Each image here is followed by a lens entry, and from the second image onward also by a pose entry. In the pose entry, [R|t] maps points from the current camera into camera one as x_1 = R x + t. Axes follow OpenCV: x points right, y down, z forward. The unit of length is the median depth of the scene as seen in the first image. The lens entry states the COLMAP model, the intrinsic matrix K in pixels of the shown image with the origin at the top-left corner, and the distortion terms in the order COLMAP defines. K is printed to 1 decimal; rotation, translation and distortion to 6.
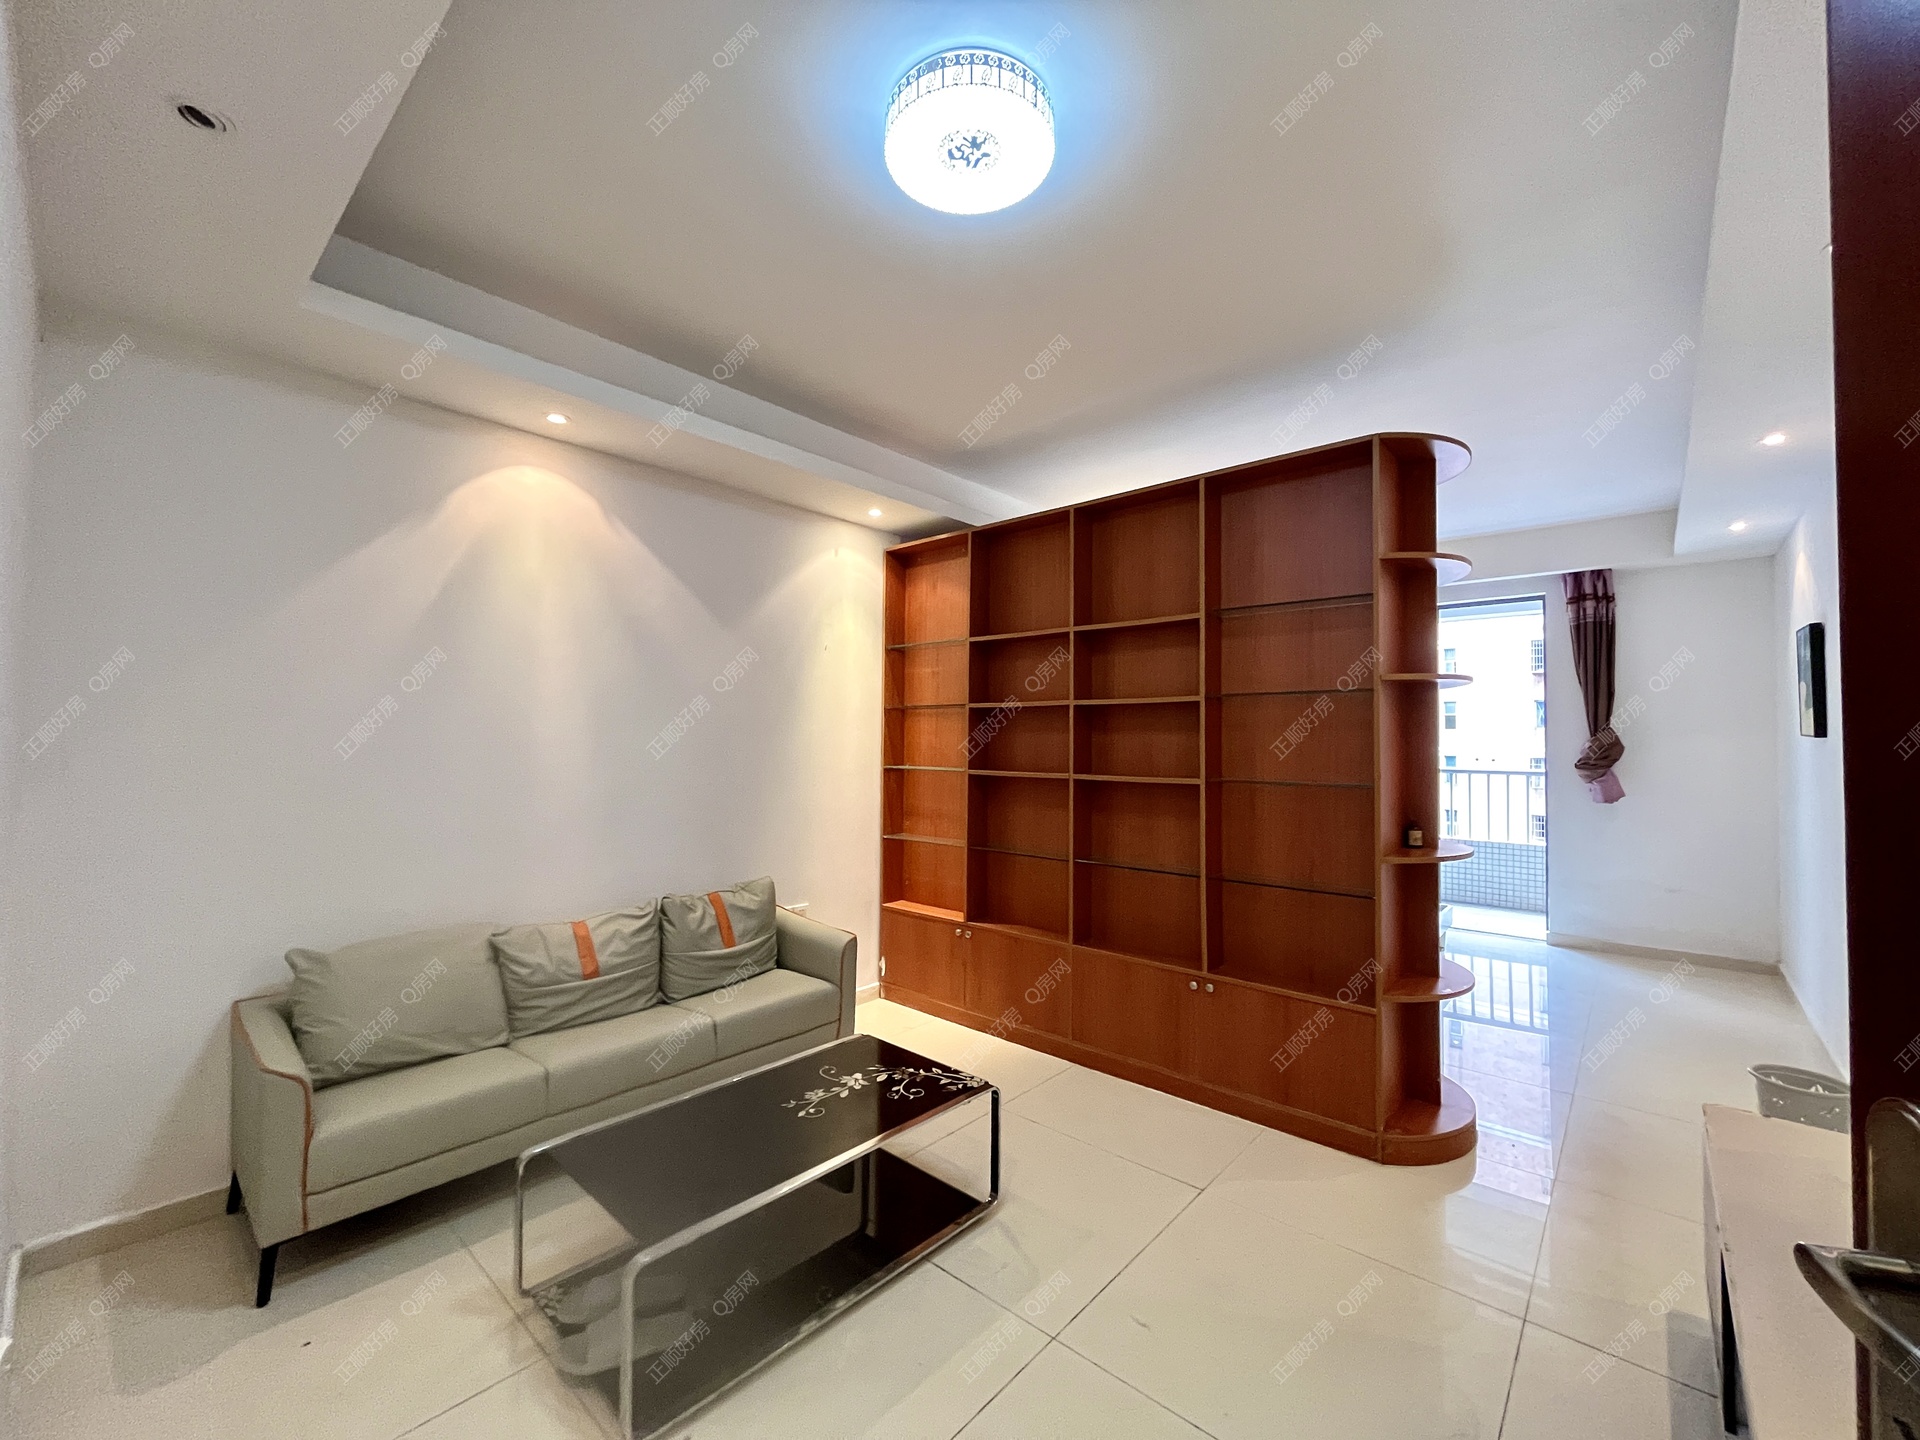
lens RADIAL K [[778.0, 0, 961.1], [0, 778.0, 717.1], [0, 0, 1]] dist [-0.000262, 0.000013]
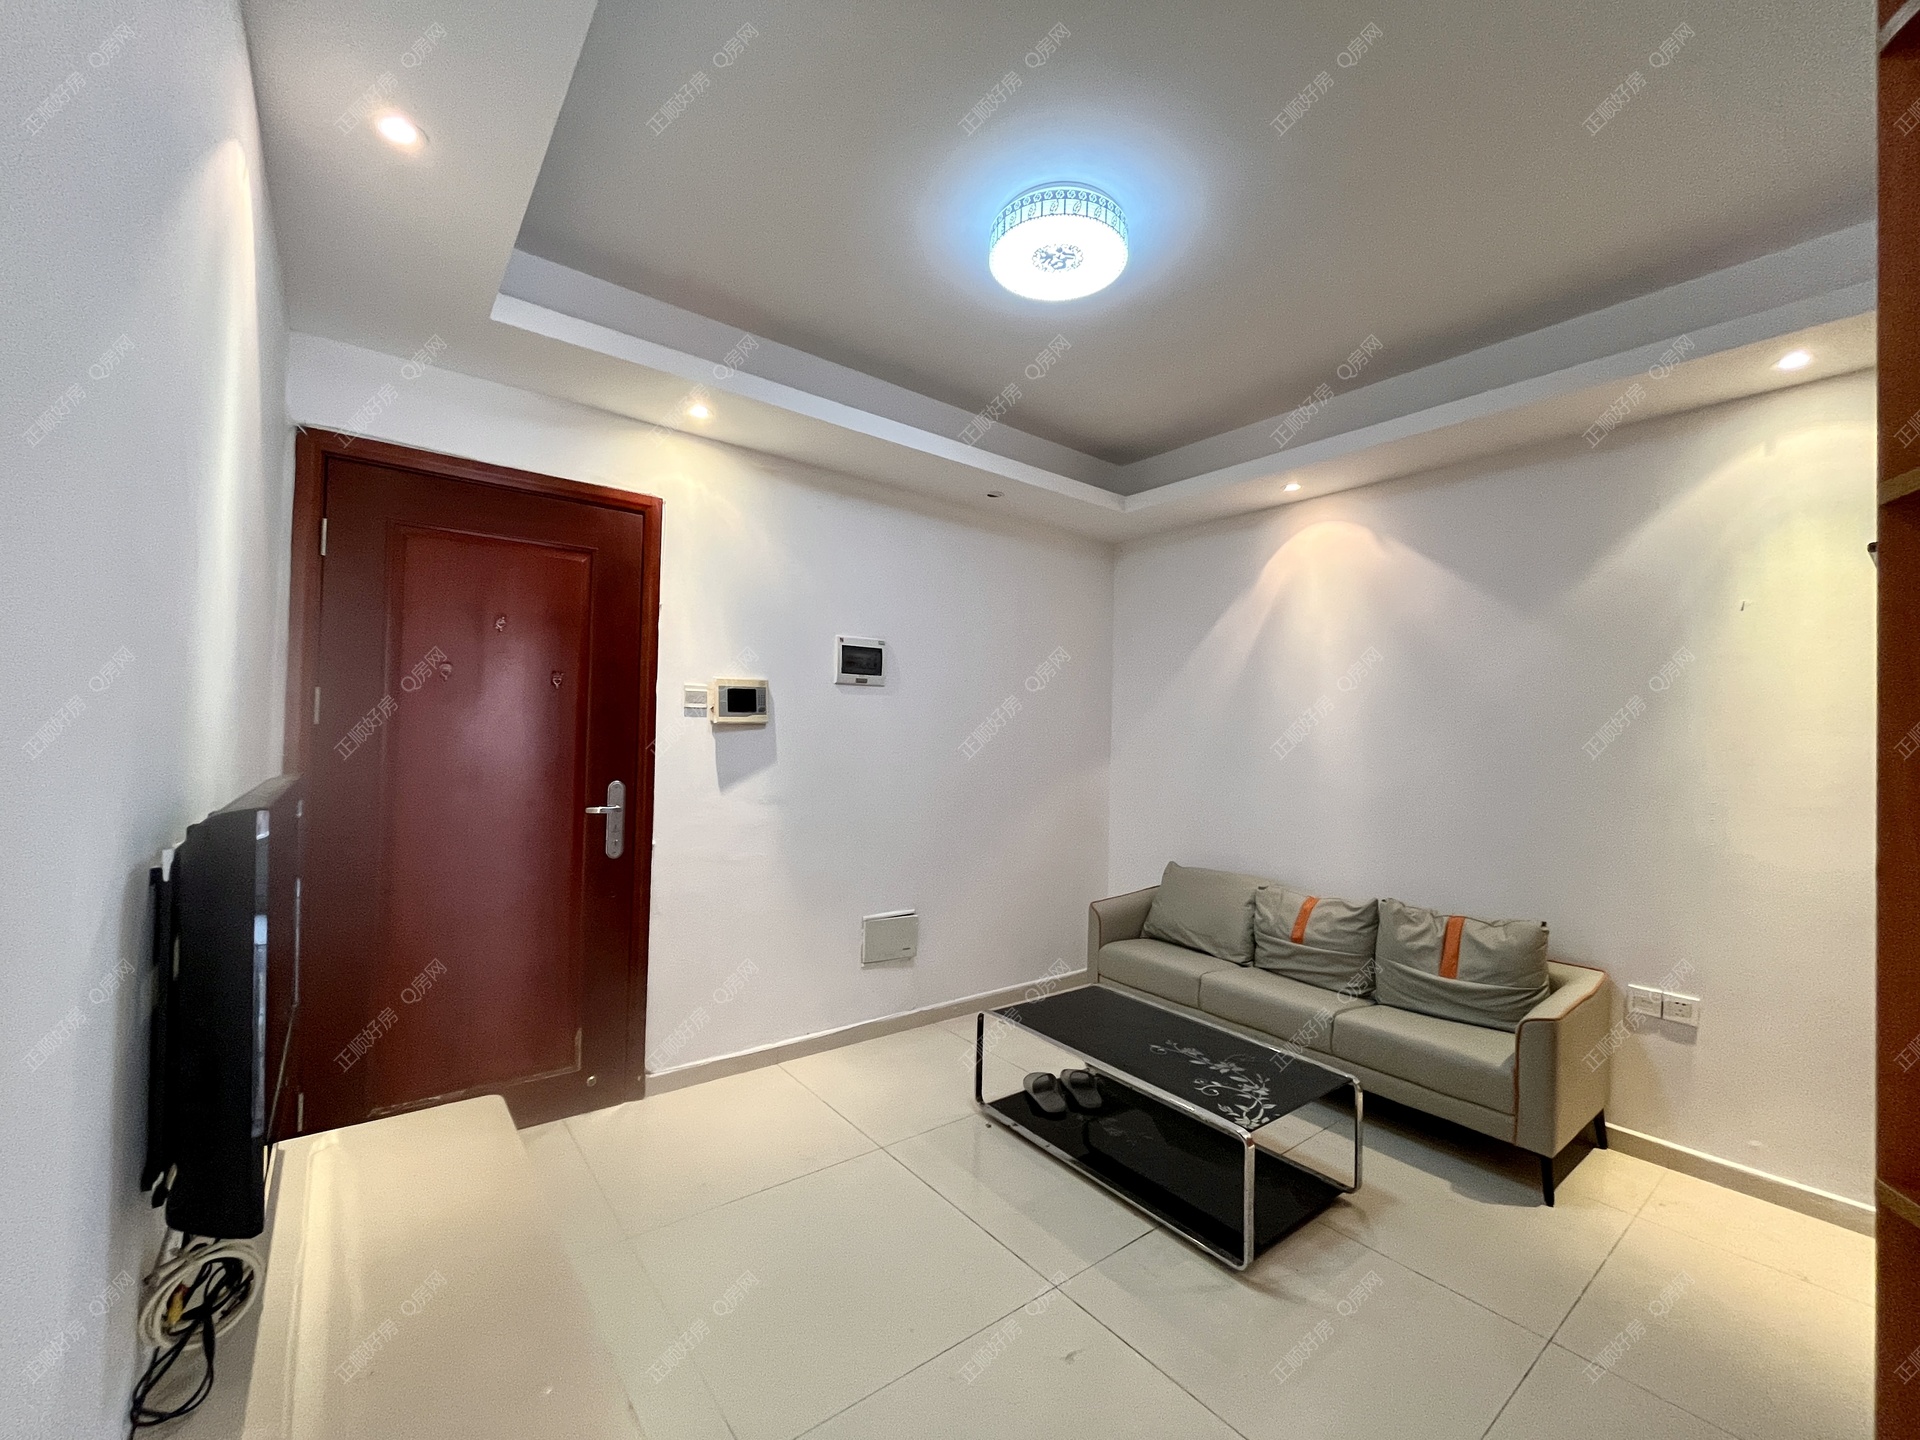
lens RADIAL K [[778.4, 0, 955.8], [0, 778.4, 723.0], [0, 0, 1]] dist [-0.003021, -0.000430]
pose [[-0.182558, -0.031934, -0.982676, 0.795989], [0.003995, 0.999440, -0.033221, 0.033941], [0.983187, -0.009990, -0.182328, 0.692547]]
